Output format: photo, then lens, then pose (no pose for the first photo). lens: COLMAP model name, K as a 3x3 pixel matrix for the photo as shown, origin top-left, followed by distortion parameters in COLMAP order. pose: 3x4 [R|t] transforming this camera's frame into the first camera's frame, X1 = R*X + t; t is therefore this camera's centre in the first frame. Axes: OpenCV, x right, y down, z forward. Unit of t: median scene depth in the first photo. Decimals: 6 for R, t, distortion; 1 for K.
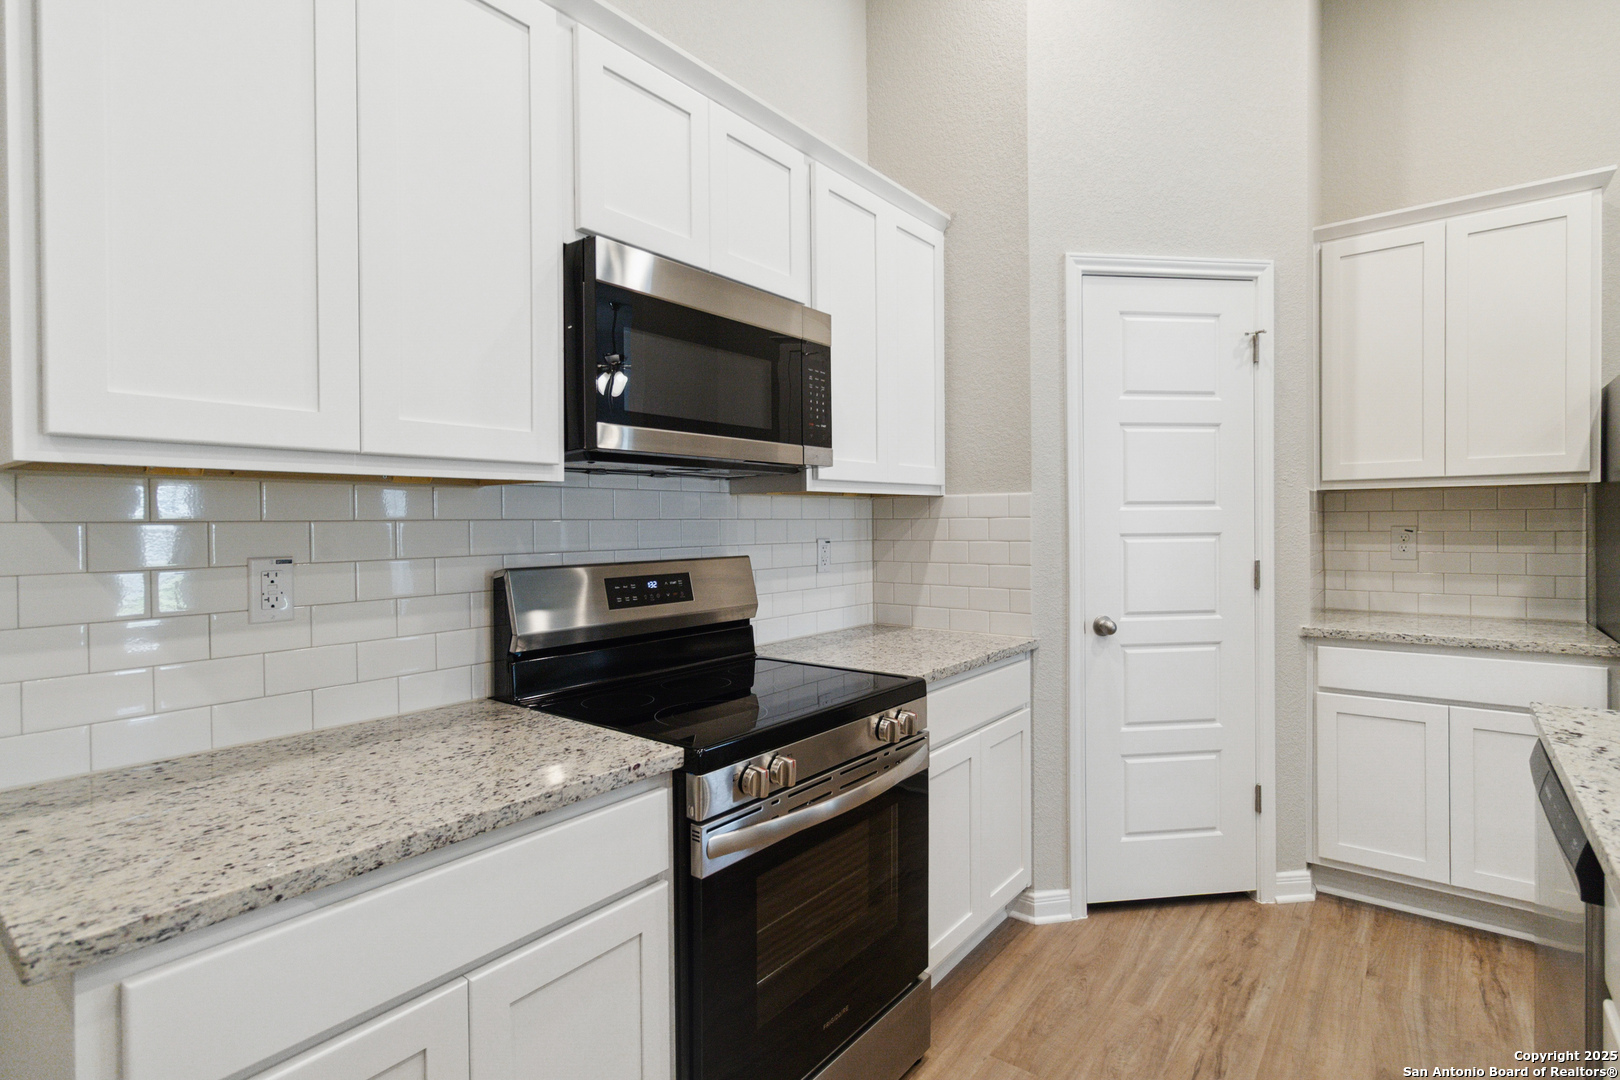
lens RADIAL K [[792.1, 0, 811.8], [0, 792.1, 525.5], [0, 0, 1]] dist [0.001442, 0.000842]
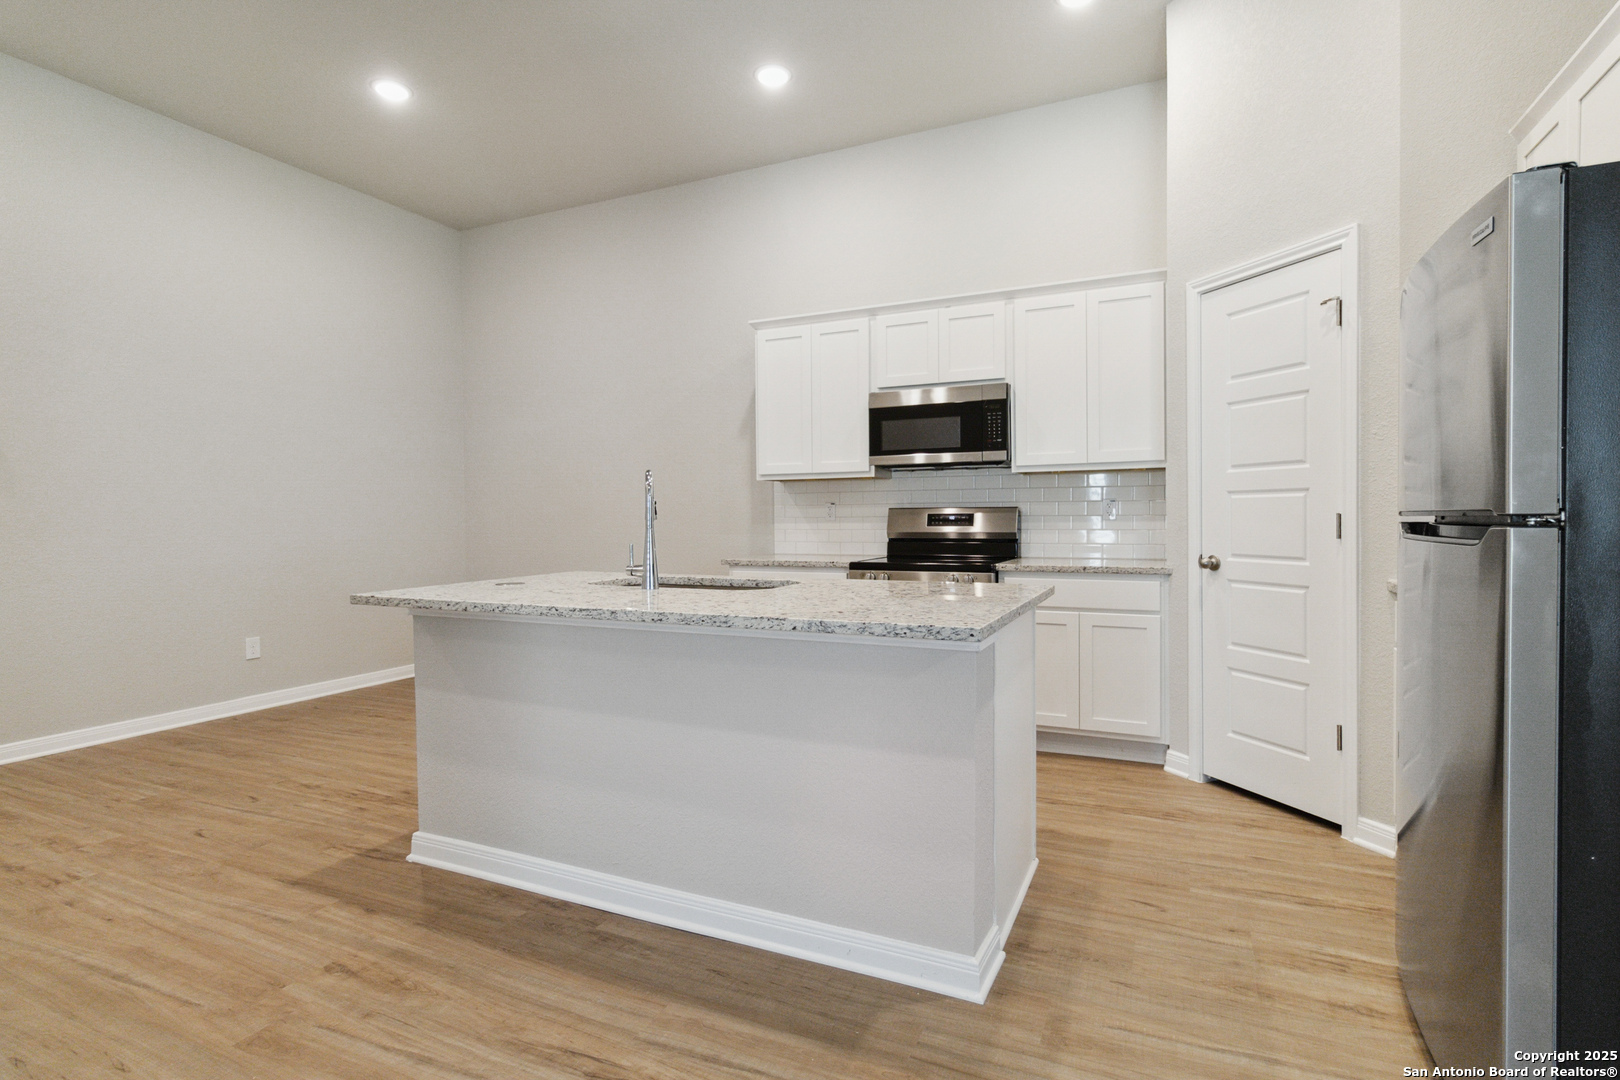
lens RADIAL K [[792.1, 0, 811.8], [0, 792.1, 525.5], [0, 0, 1]] dist [0.001442, 0.000842]
pose [[0.219738, 0.015356, -0.975438, 1.642991], [-0.001794, 0.999881, 0.015337, 0.052969], [0.975557, -0.001620, 0.219739, 0.090542]]
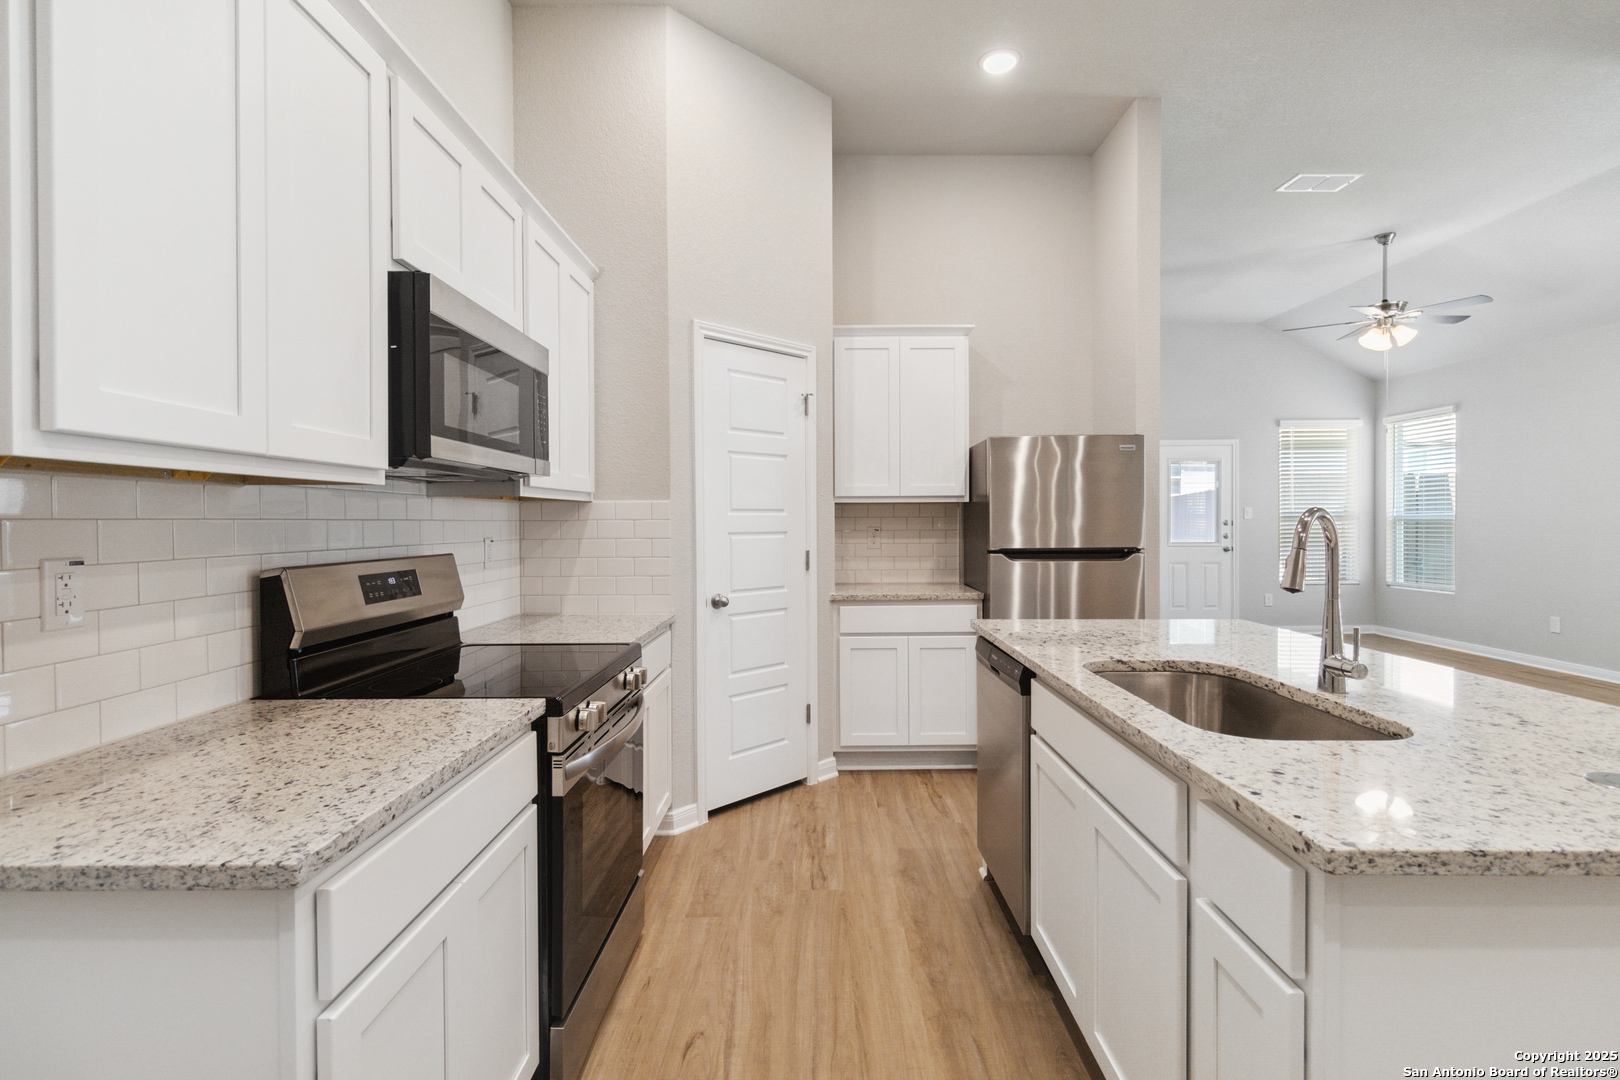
lens RADIAL K [[762.2, 0, 813.8], [0, 762.2, 521.0], [0, 0, 1]] dist [-0.001473, -0.000189]
pose [[0.793565, 0.004983, 0.608466, -0.321854], [0.000642, 0.999959, -0.009027, 0.003099], [-0.608486, 0.007554, 0.793529, -0.137942]]
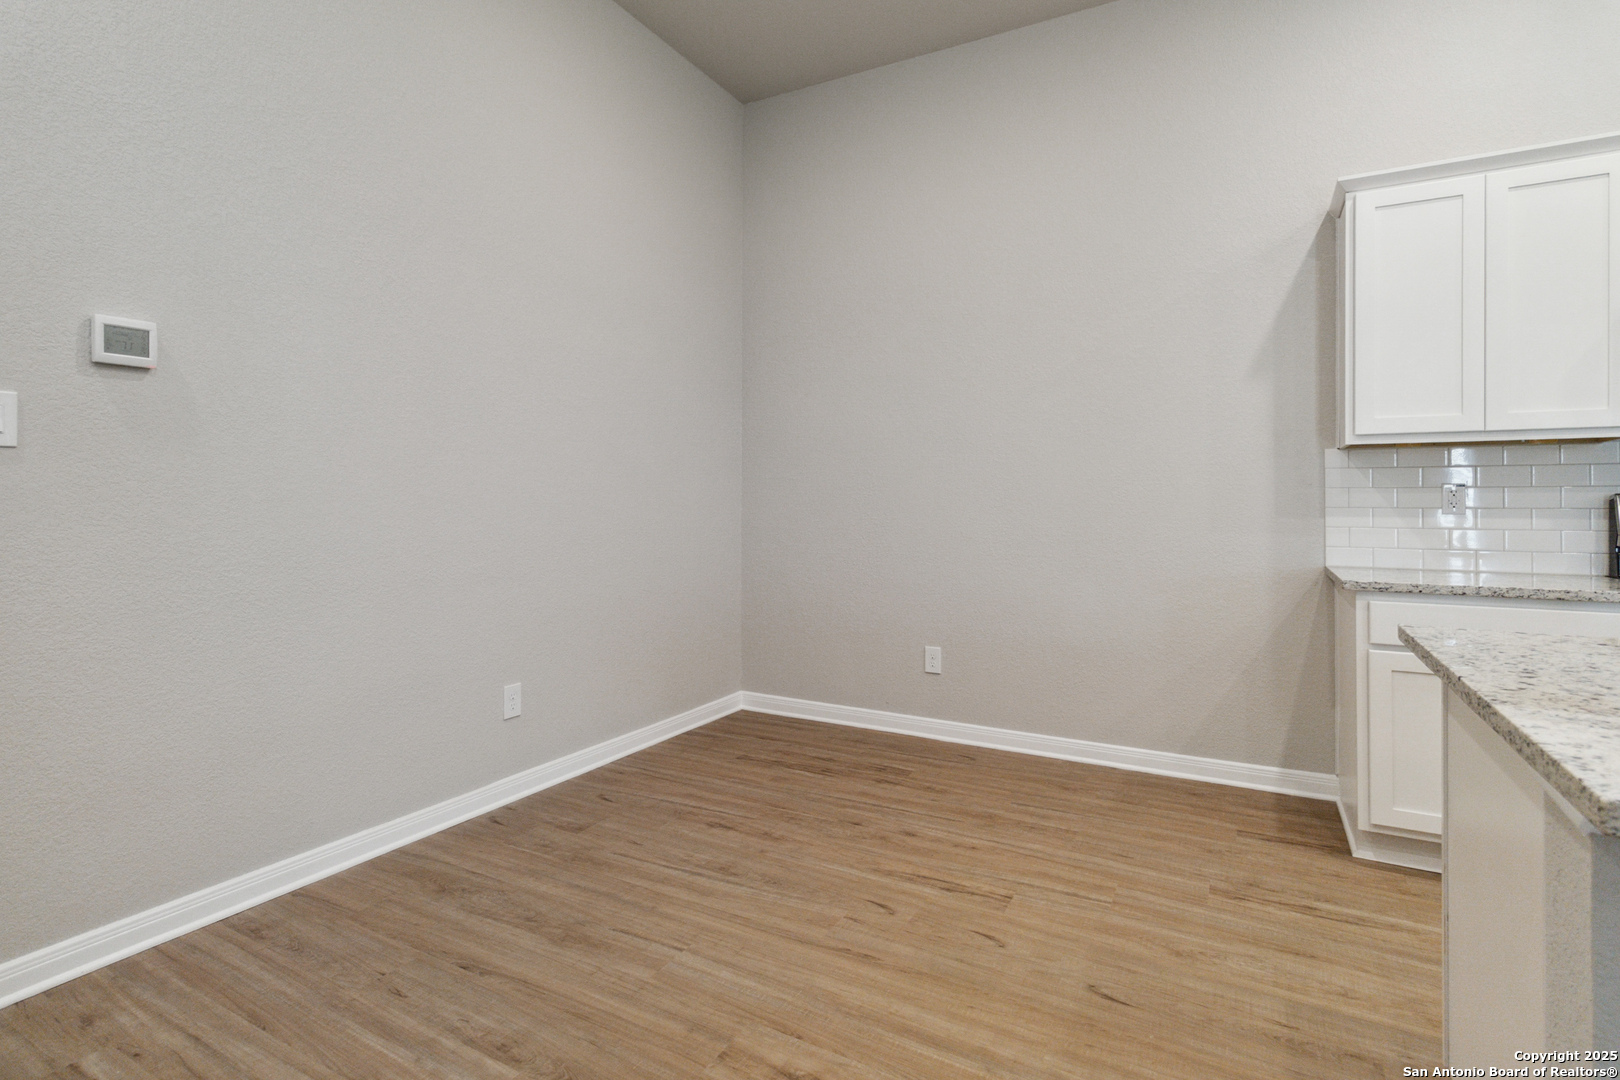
lens RADIAL K [[783.3, 0, 807.2], [0, 783.3, 492.6], [0, 0, 1]] dist [0.002765, 0.000633]
pose [[0.150644, 0.000399, -0.988588, 0.671889], [-0.011148, 0.999937, -0.001295, 0.052469], [0.988525, 0.011216, 0.150639, -0.605471]]
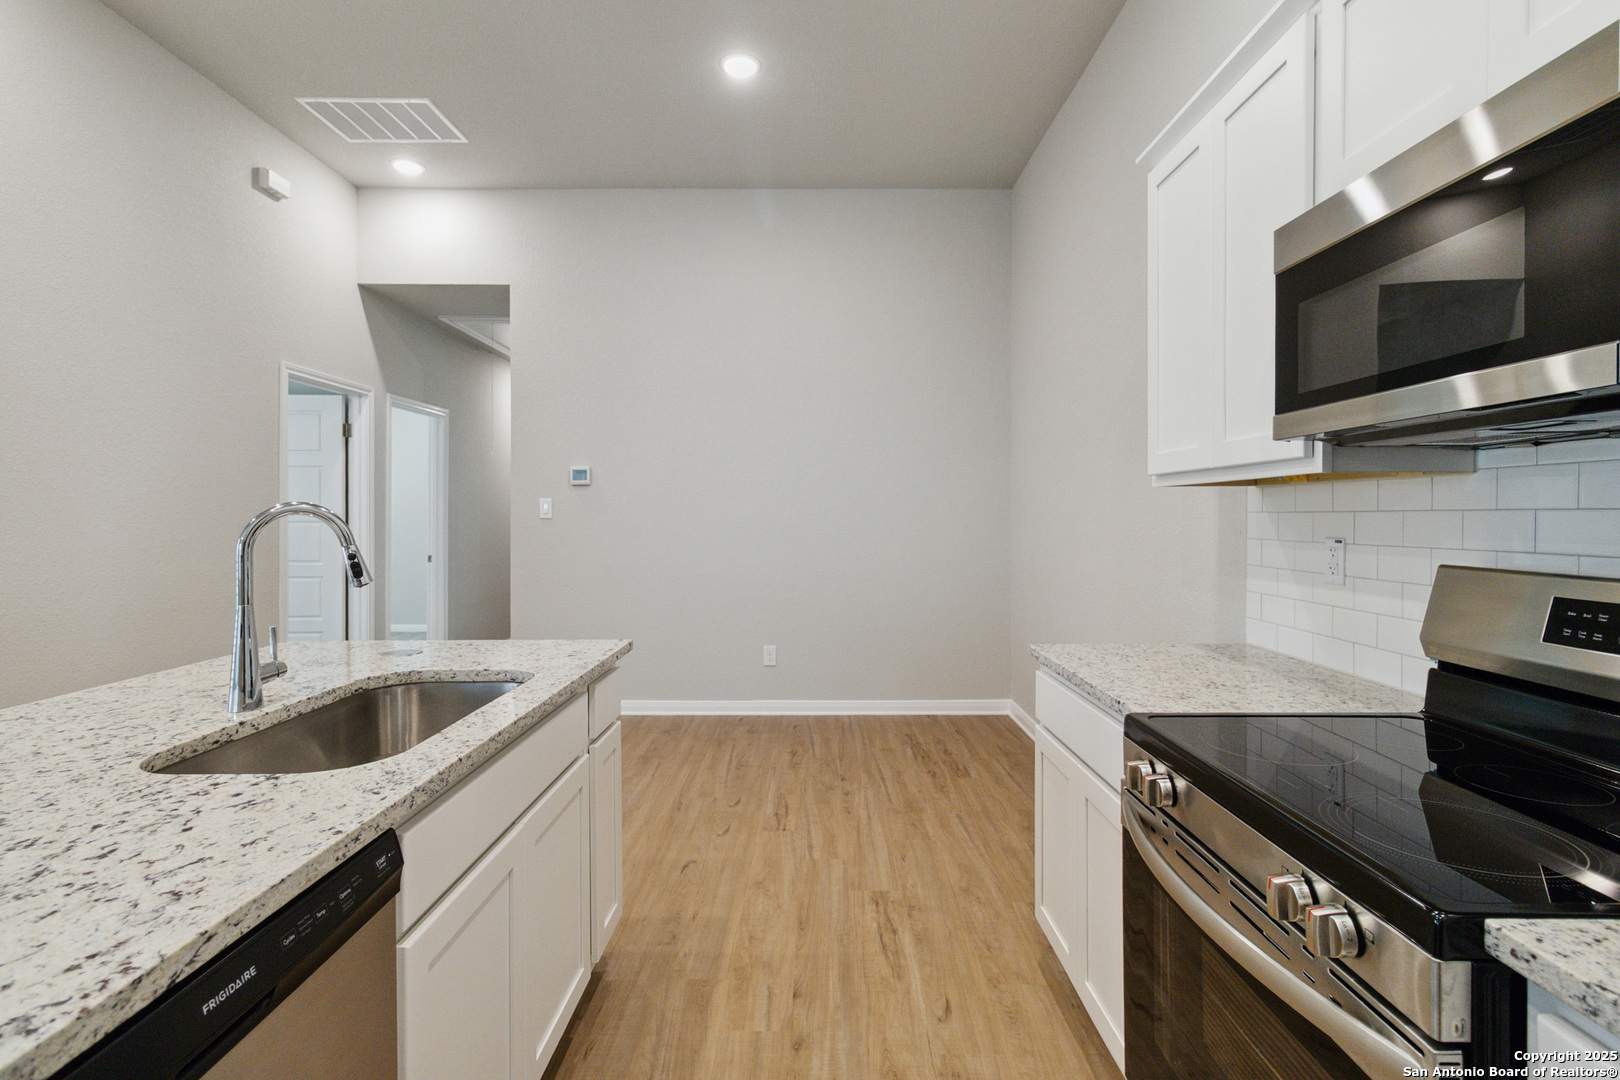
lens RADIAL K [[762.2, 0, 813.8], [0, 762.2, 521.0], [0, 0, 1]] dist [-0.001473, -0.000189]
pose [[-0.789990, 0.015326, -0.612928, 0.506266], [0.006385, 0.999839, 0.016771, -0.009372], [0.613086, 0.009335, -0.789961, 0.903982]]
